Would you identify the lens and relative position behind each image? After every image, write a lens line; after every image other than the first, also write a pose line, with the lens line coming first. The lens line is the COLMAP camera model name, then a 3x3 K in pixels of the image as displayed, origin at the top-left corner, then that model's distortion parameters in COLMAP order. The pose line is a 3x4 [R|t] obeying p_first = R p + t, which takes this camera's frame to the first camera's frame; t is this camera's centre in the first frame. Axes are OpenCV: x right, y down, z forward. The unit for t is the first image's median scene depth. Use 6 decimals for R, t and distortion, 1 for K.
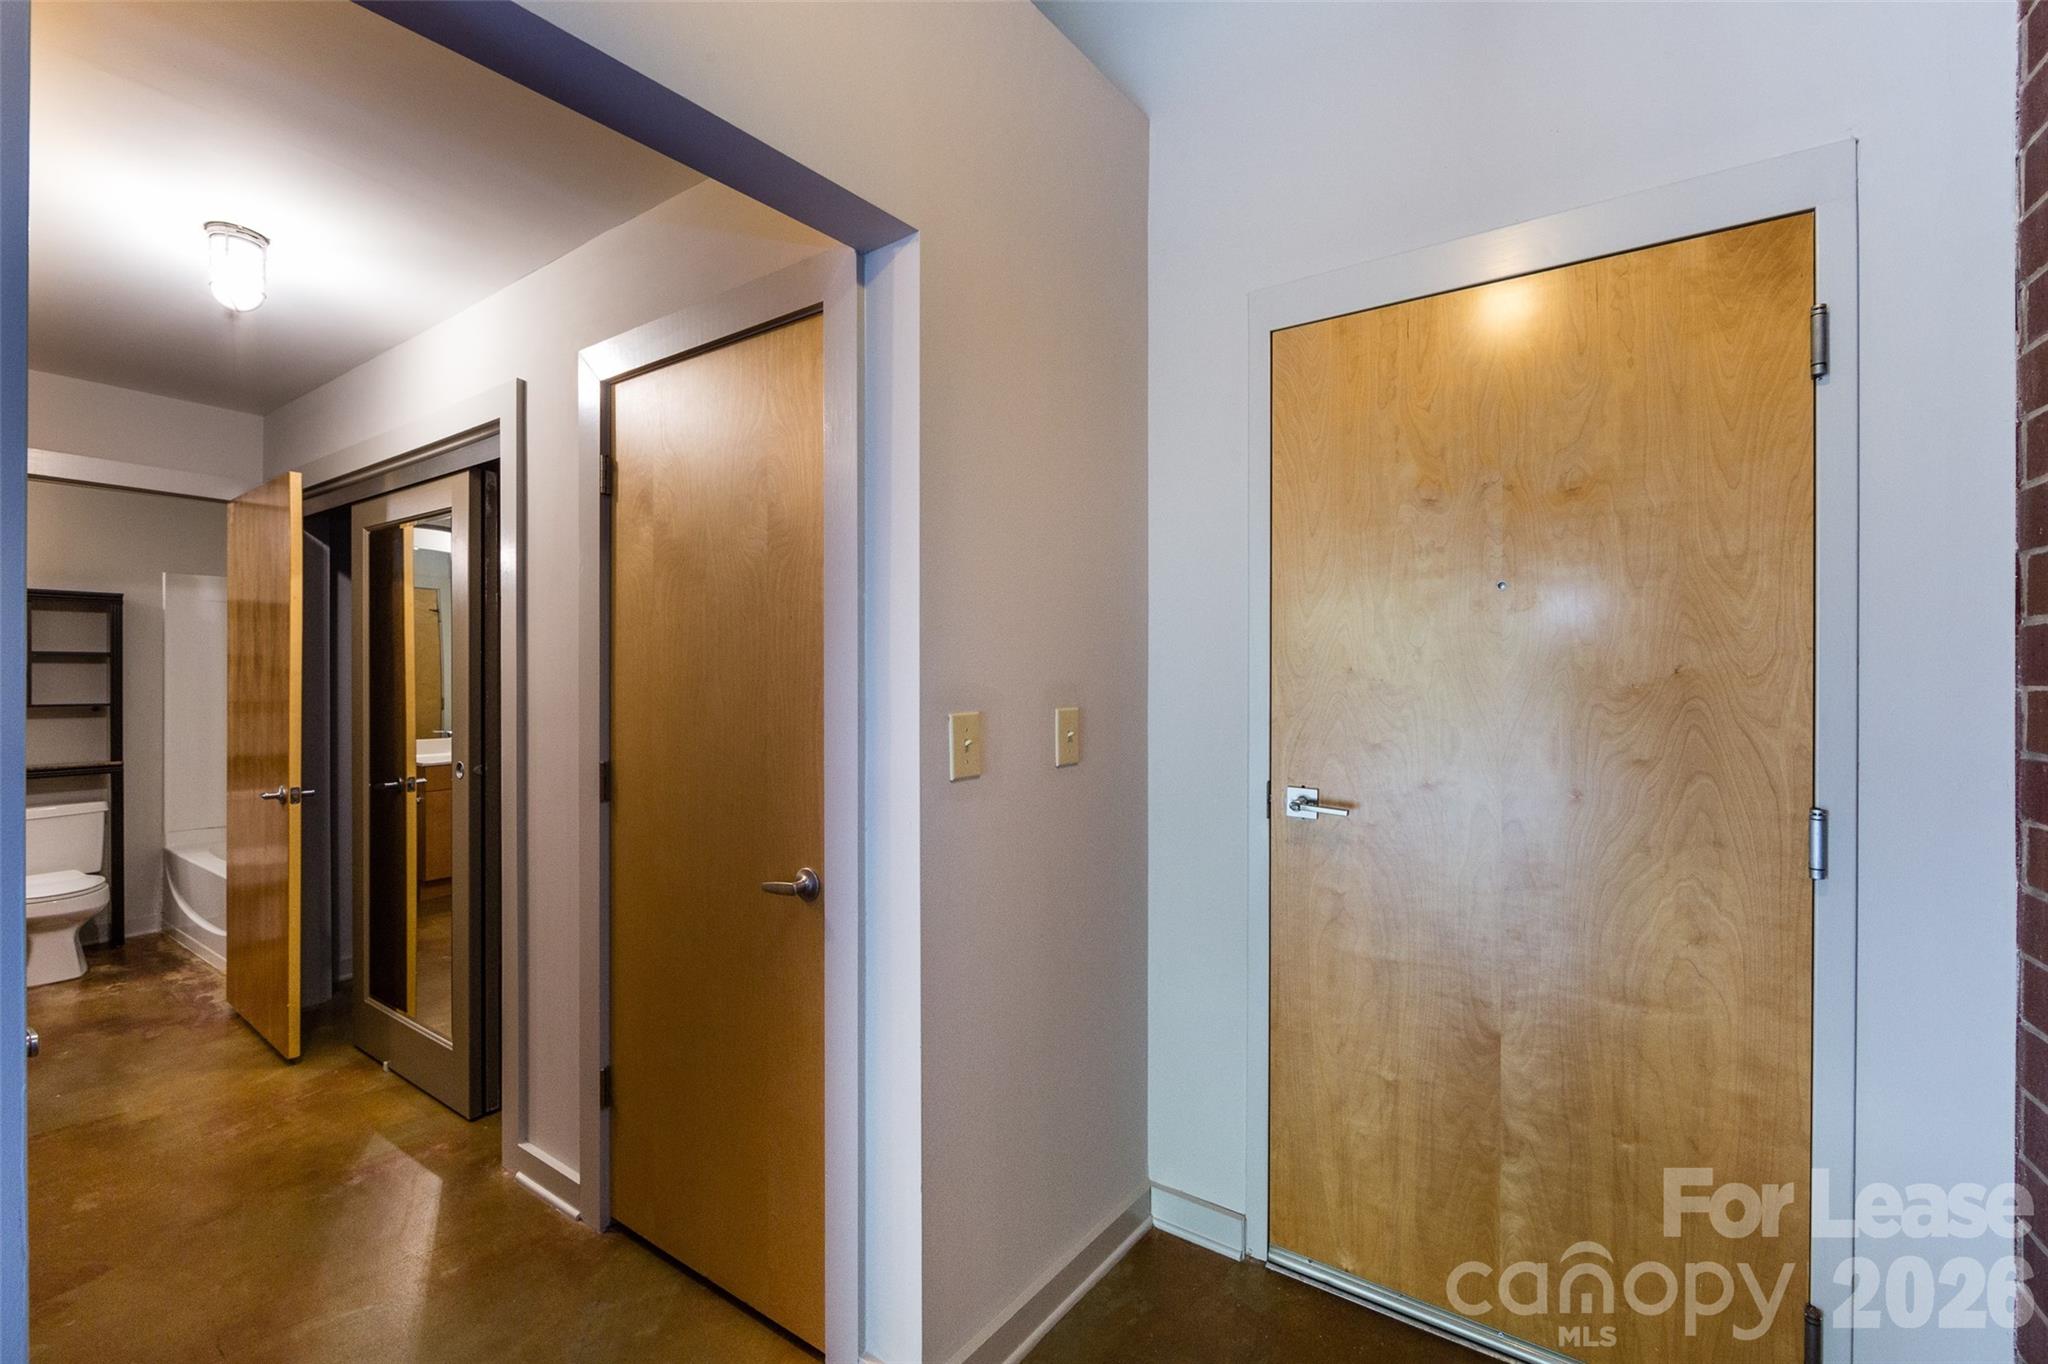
lens RADIAL K [[836.9, 0, 1000.8], [0, 836.9, 669.9], [0, 0, 1]] dist [-0.001737, -0.000264]
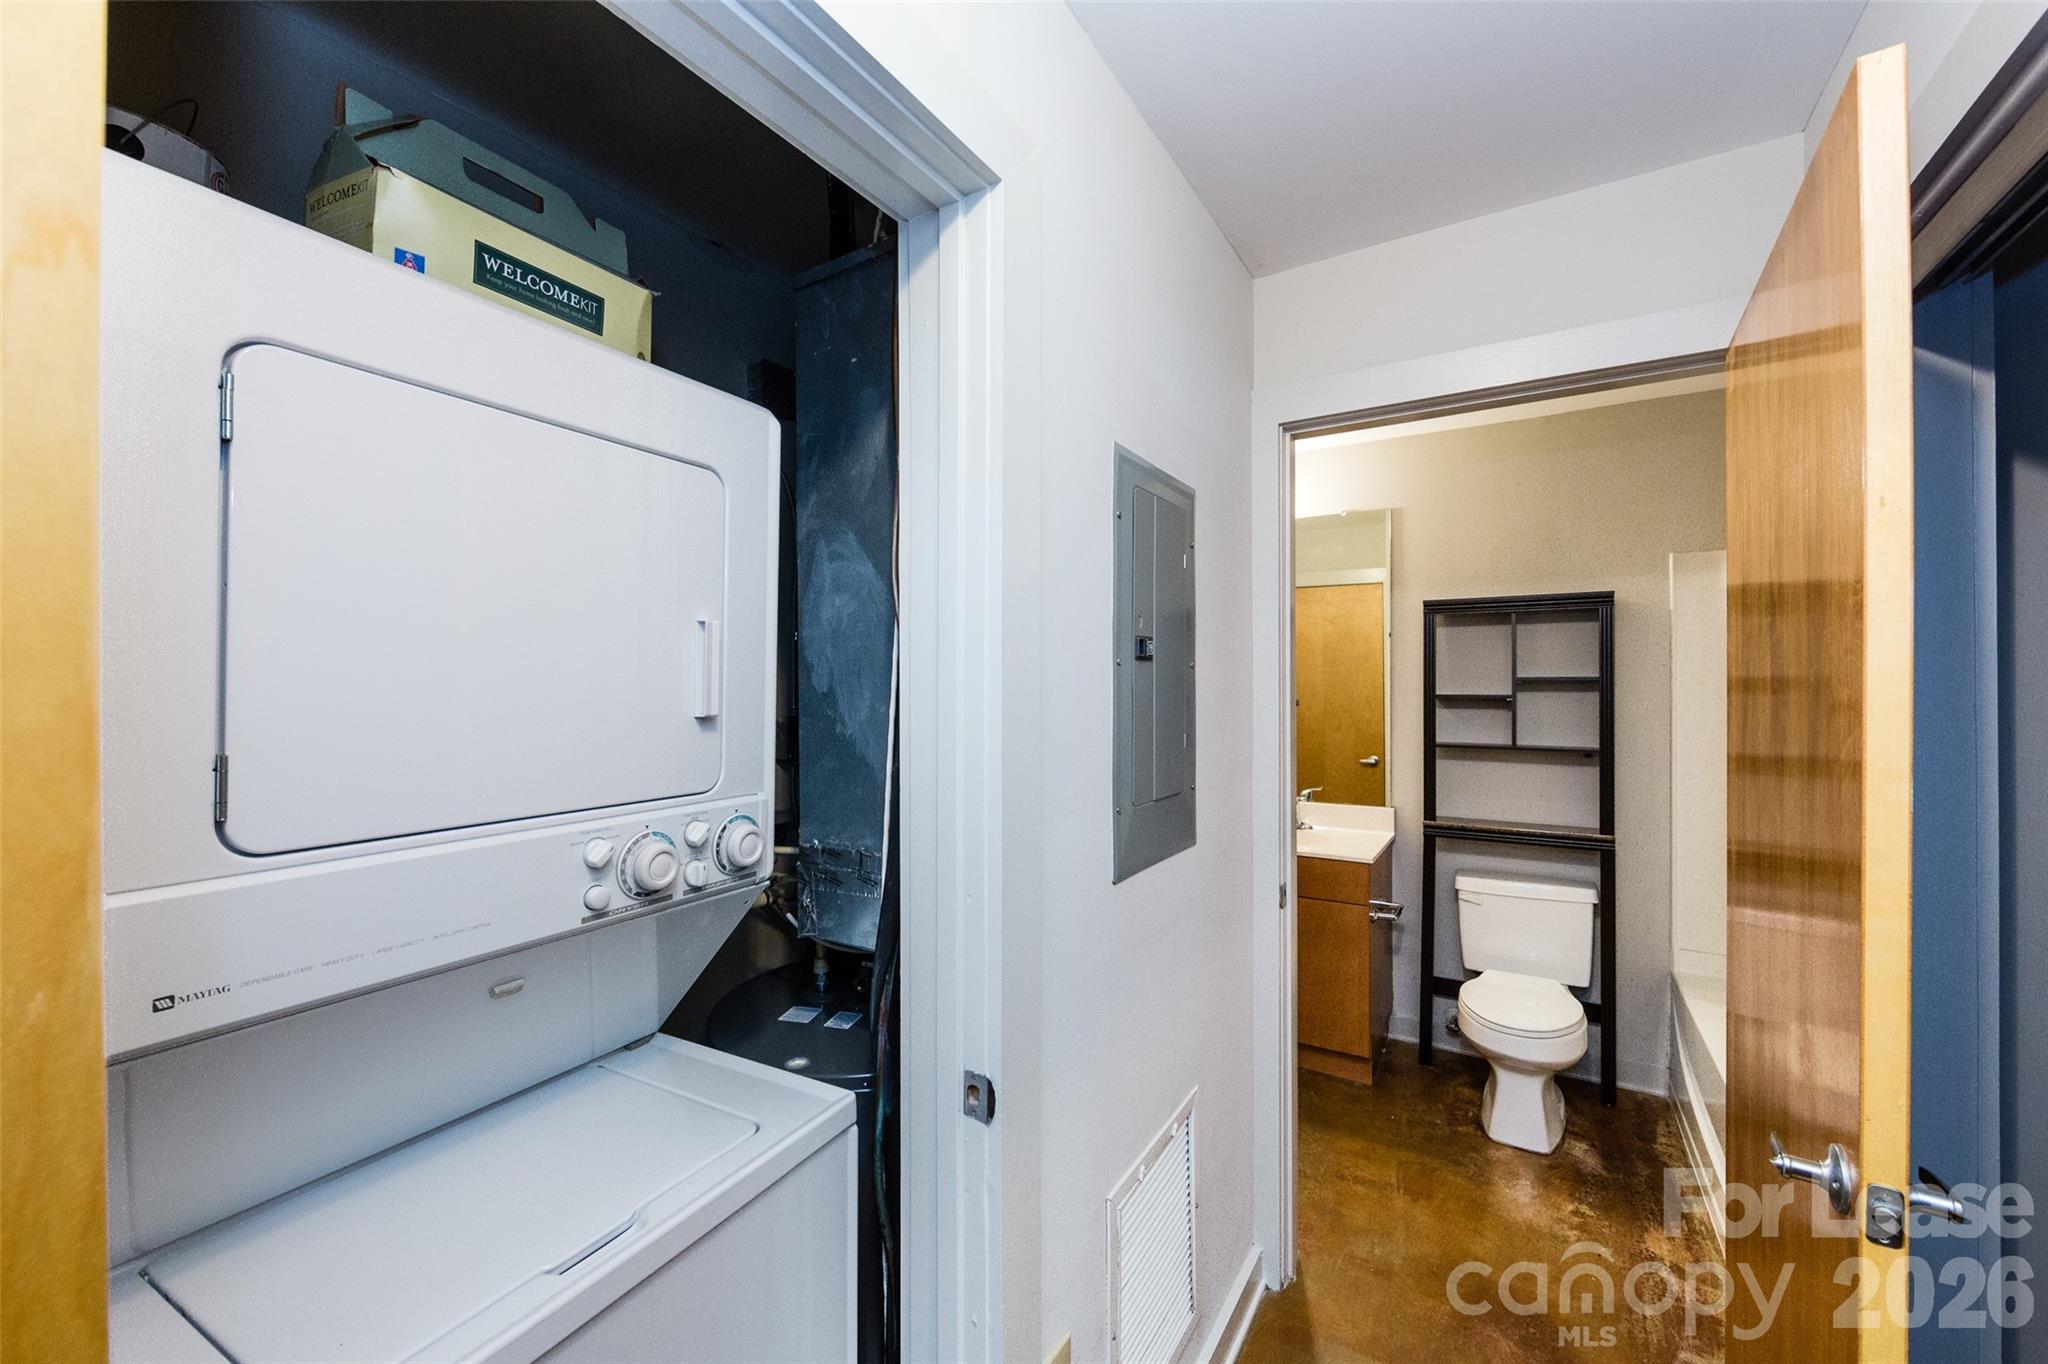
lens RADIAL K [[829.2, 0, 1029.1], [0, 829.2, 678.8], [0, 0, 1]] dist [0.000731, -0.000069]
pose [[0.064701, -0.003823, -0.997897, -0.402727], [0.013500, 0.999904, -0.002955, -0.024029], [0.997813, -0.013281, 0.064746, 0.479431]]
